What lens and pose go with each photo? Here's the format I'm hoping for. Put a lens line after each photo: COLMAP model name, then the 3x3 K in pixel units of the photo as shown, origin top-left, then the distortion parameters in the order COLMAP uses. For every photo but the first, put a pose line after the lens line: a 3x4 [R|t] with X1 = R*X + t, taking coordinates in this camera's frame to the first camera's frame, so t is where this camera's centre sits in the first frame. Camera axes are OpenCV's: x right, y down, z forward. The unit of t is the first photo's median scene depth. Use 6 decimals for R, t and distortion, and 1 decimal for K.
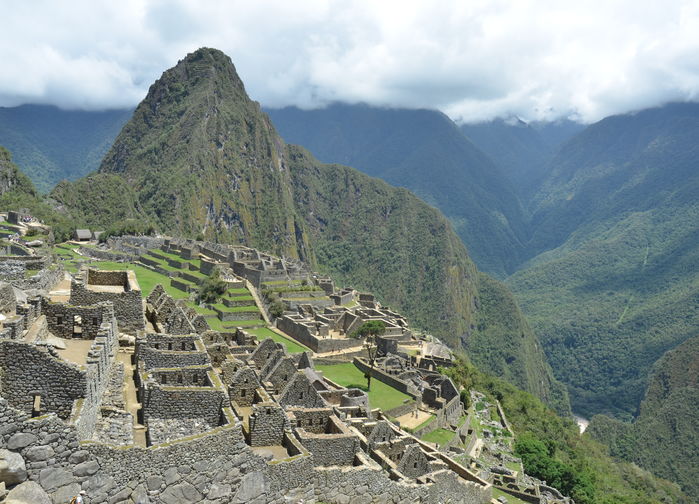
lens RADIAL K [[591.5, 0, 350.6], [0, 591.5, 252.5], [0, 0, 1]] dist [-0.116309, 0.058083]
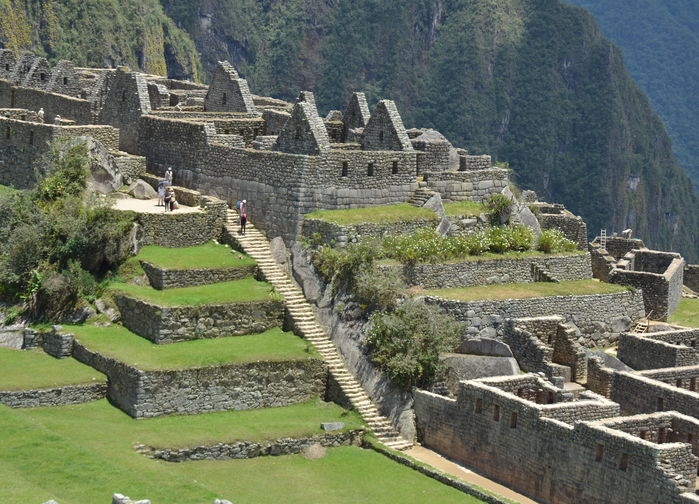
lens RADIAL K [[1602.6, 0, 349.5], [0, 1602.6, 250.2], [0, 0, 1]] dist [0.134759, 0.000000]
pose [[0.998424, -0.013909, 0.054379, -0.164797], [0.010689, 0.998197, 0.059060, 0.030974], [-0.055102, -0.058385, 0.996772, 0.450401]]
